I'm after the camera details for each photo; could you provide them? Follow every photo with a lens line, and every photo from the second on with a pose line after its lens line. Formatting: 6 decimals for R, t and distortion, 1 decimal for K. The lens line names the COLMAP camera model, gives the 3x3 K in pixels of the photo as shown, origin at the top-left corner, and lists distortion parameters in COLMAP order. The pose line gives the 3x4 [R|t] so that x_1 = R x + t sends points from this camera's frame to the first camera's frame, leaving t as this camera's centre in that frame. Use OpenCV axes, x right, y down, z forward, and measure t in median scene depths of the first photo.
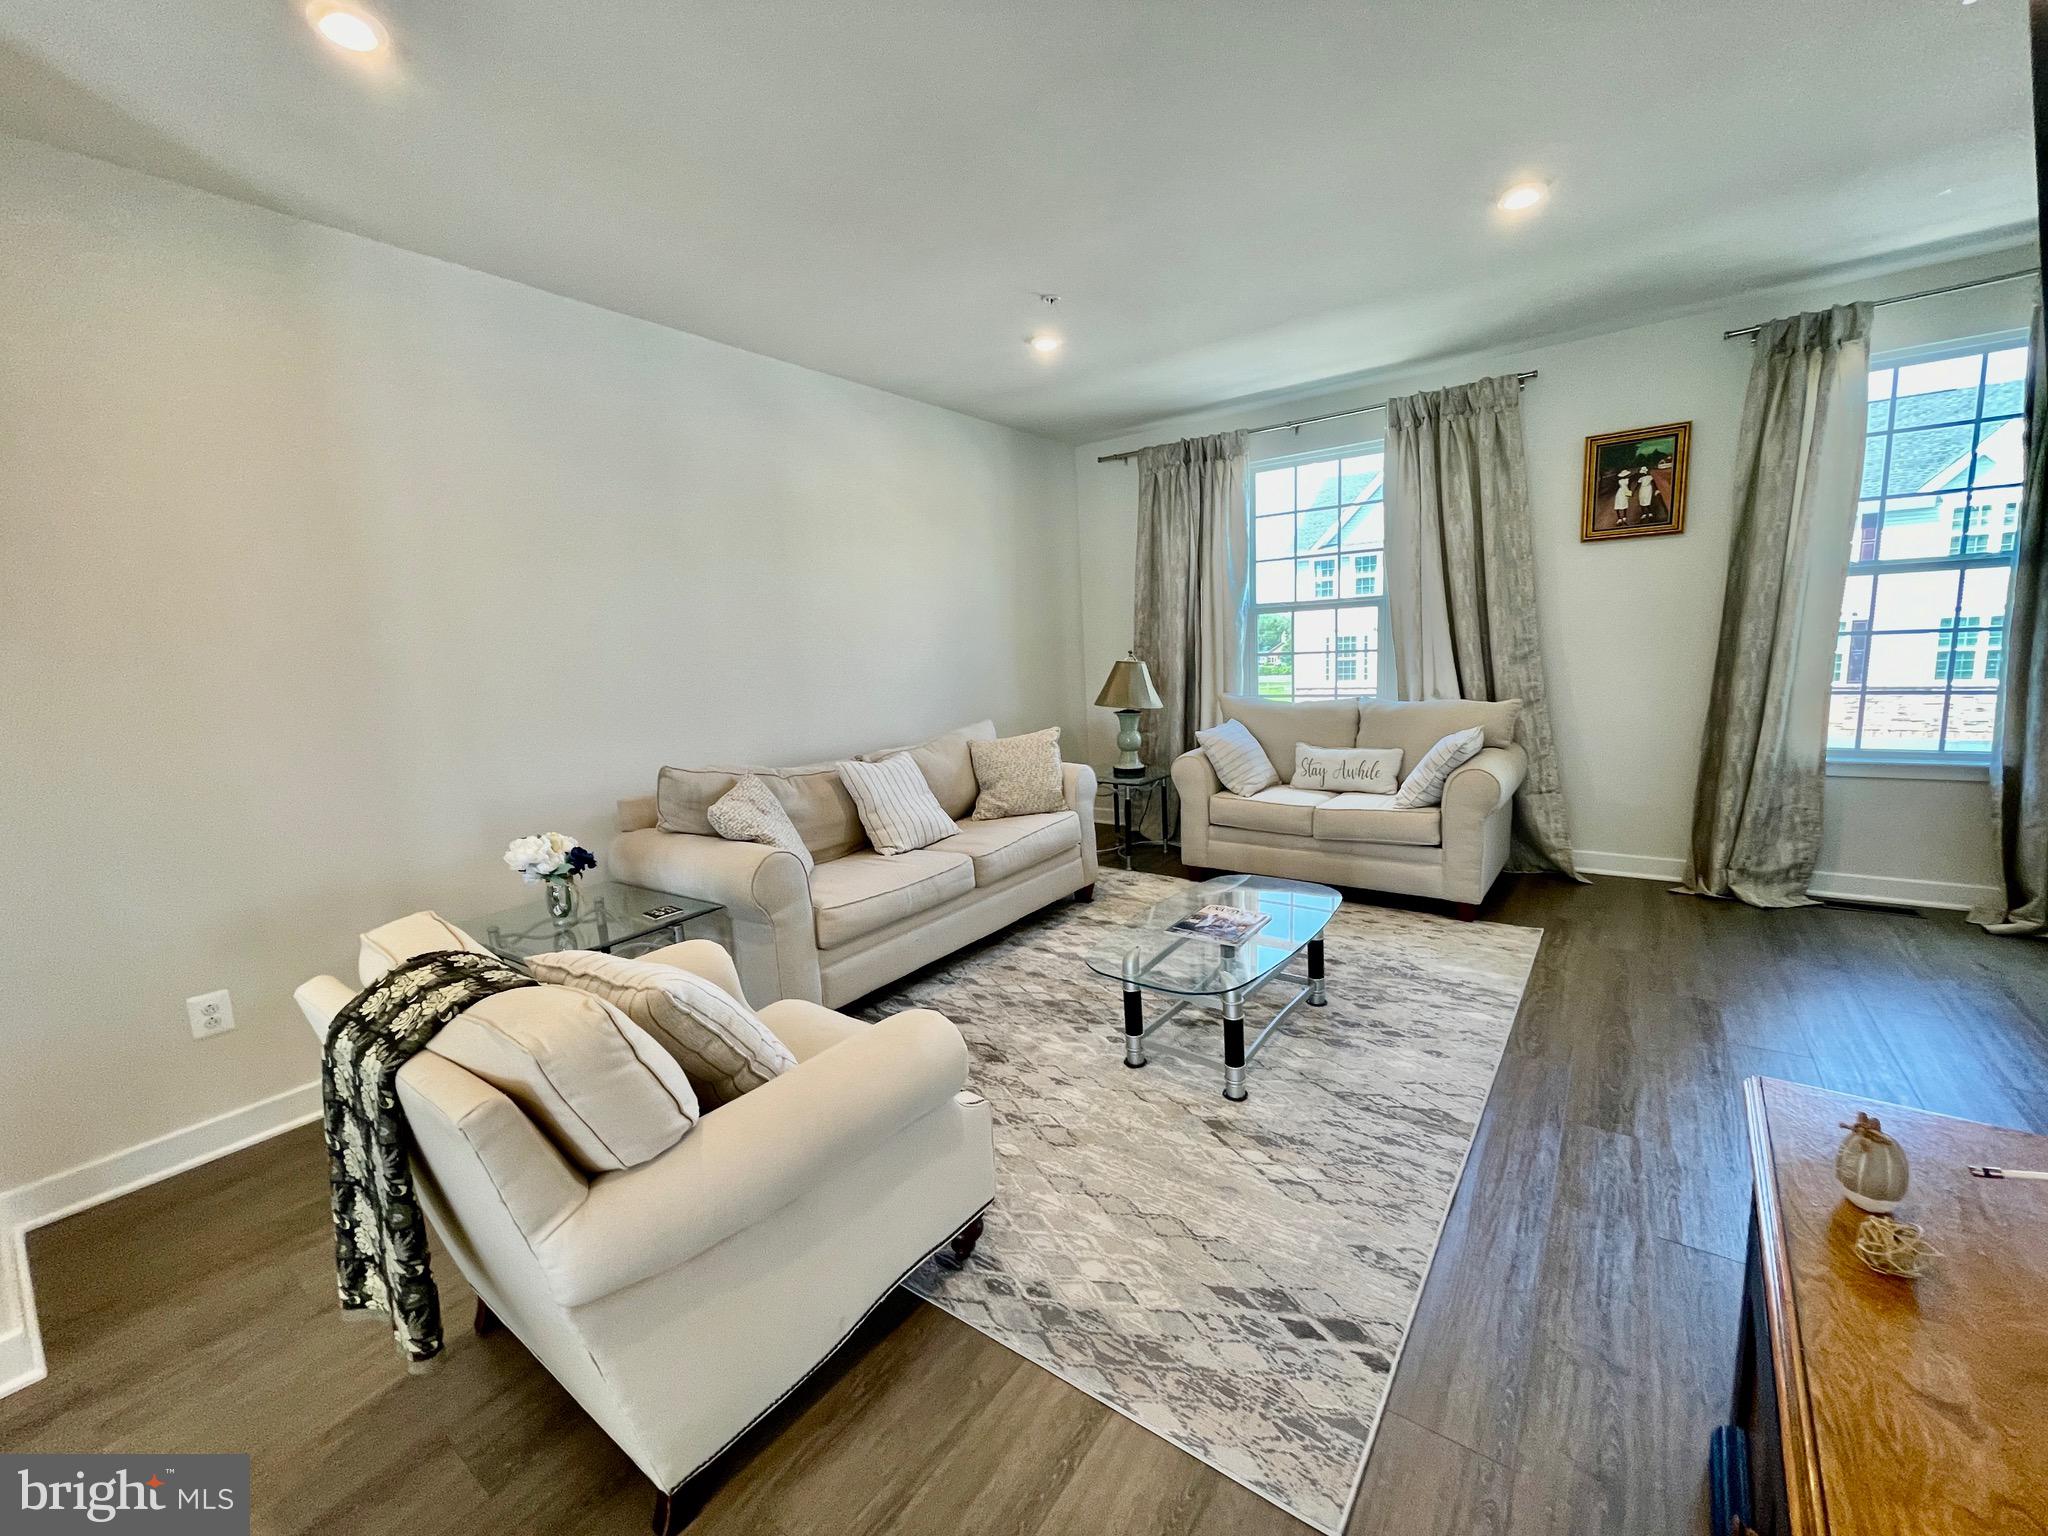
lens RADIAL K [[827.5, 0, 1024.4], [0, 827.5, 767.6], [0, 0, 1]] dist [-0.003190, 0.001025]
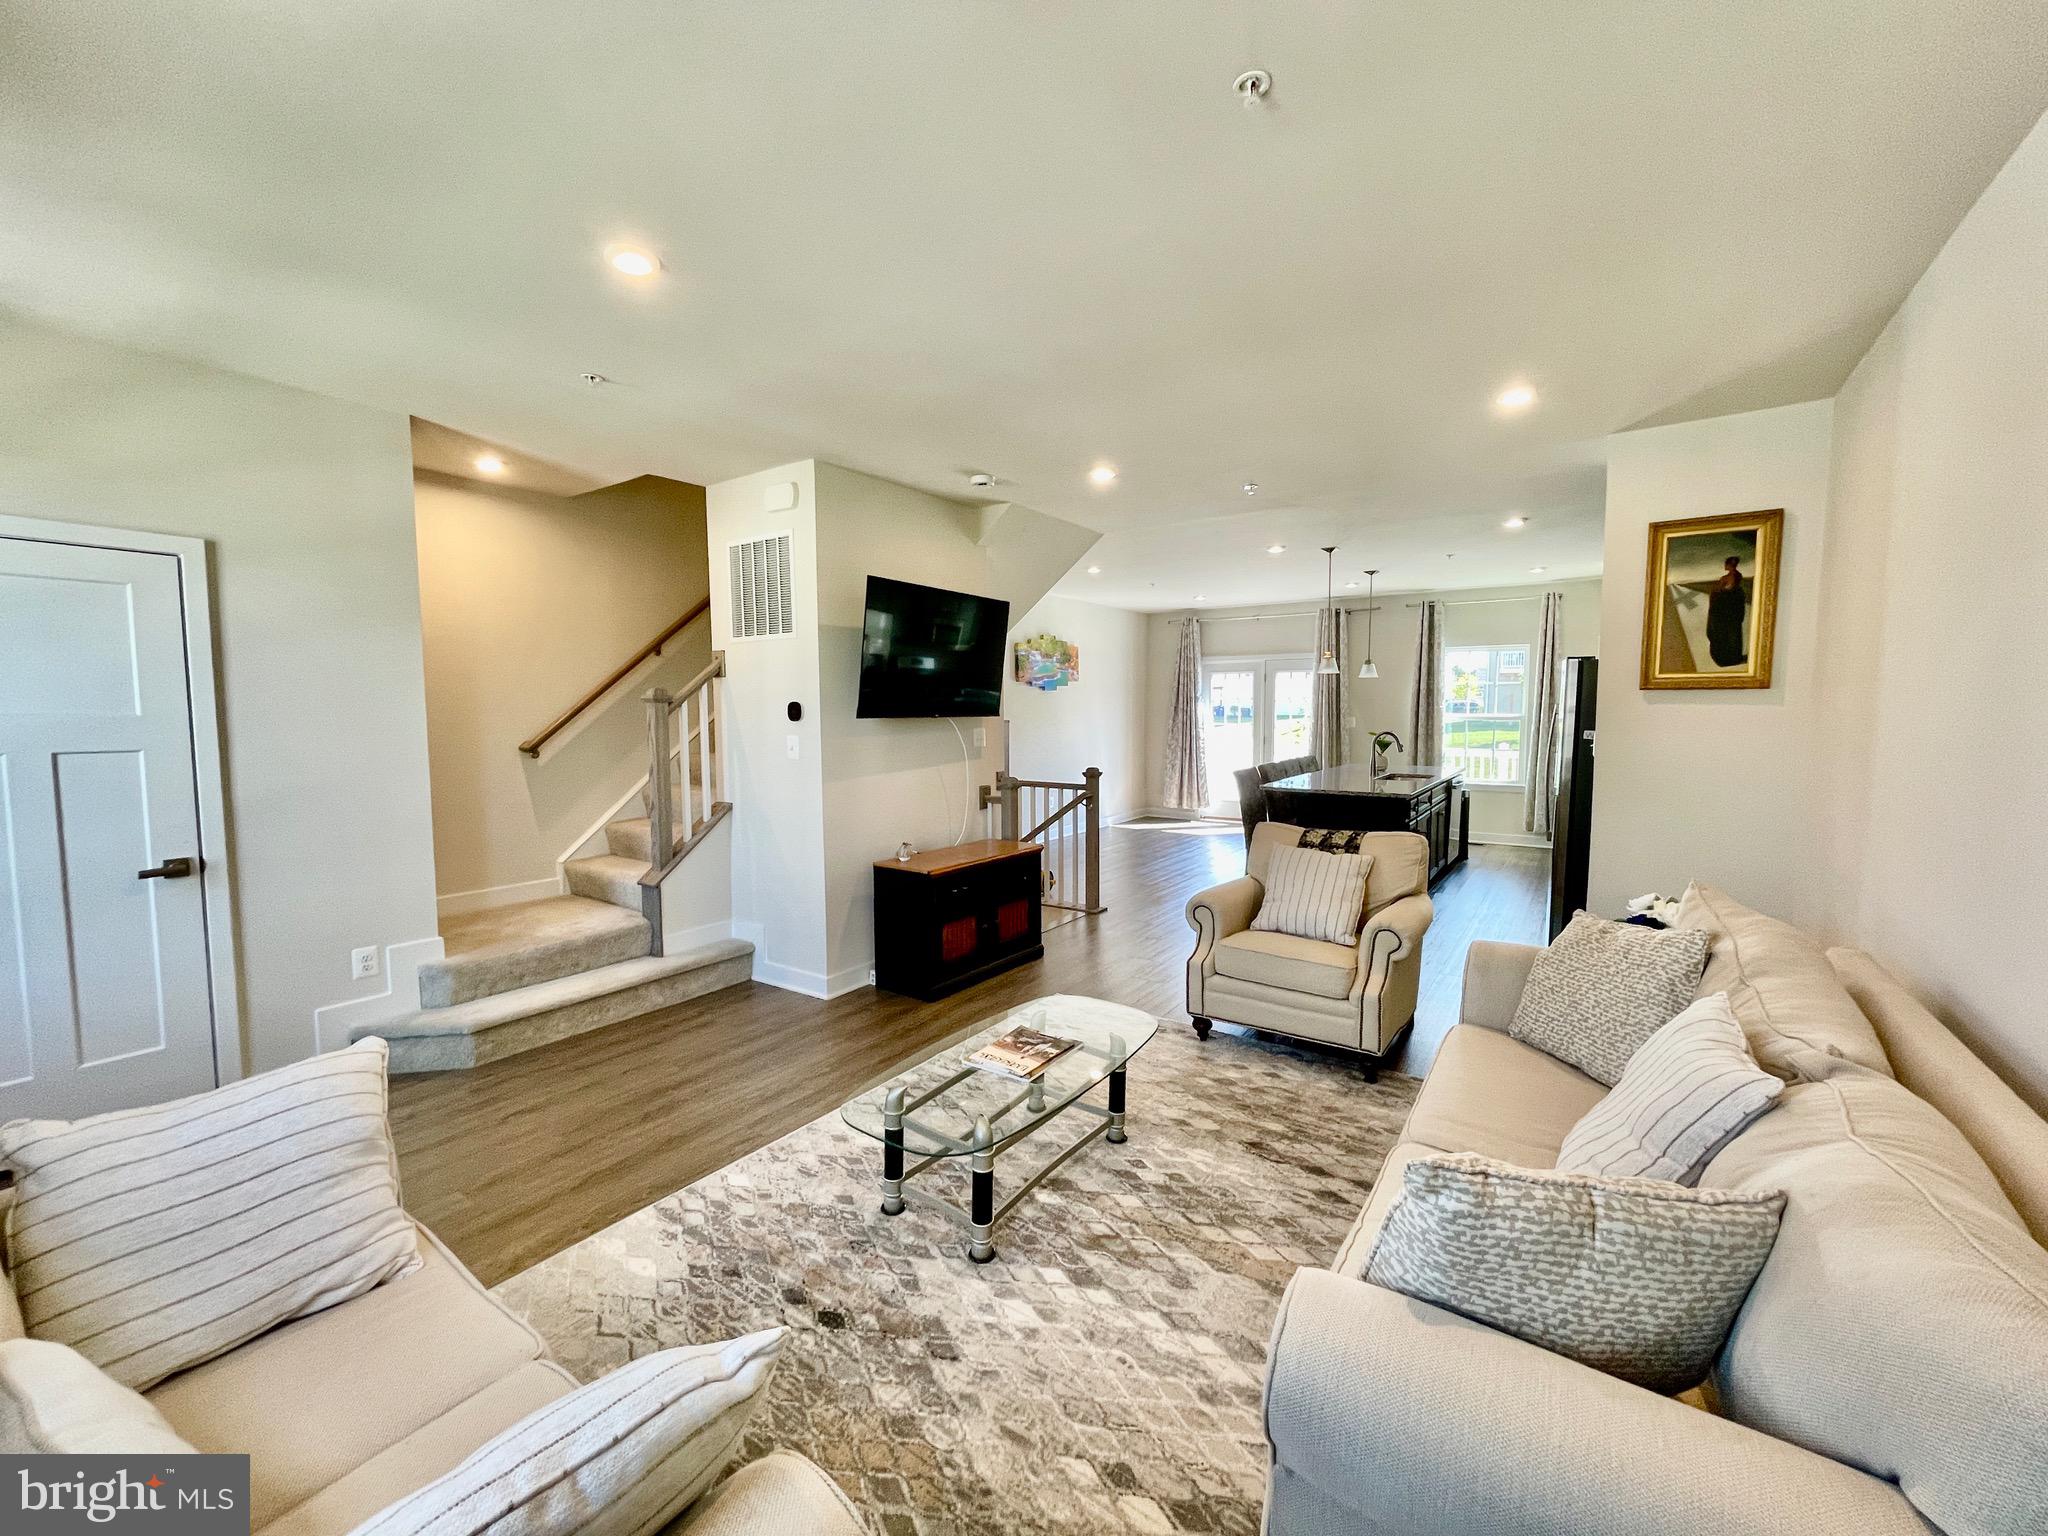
lens RADIAL K [[827.5, 0, 1023.1], [0, 827.5, 770.5], [0, 0, 1]] dist [-0.003190, 0.001025]
pose [[-0.998334, 0.055502, -0.015750, 0.158775], [0.050532, 0.972925, 0.225531, -0.226967], [0.027841, 0.224360, -0.974109, 1.247723]]
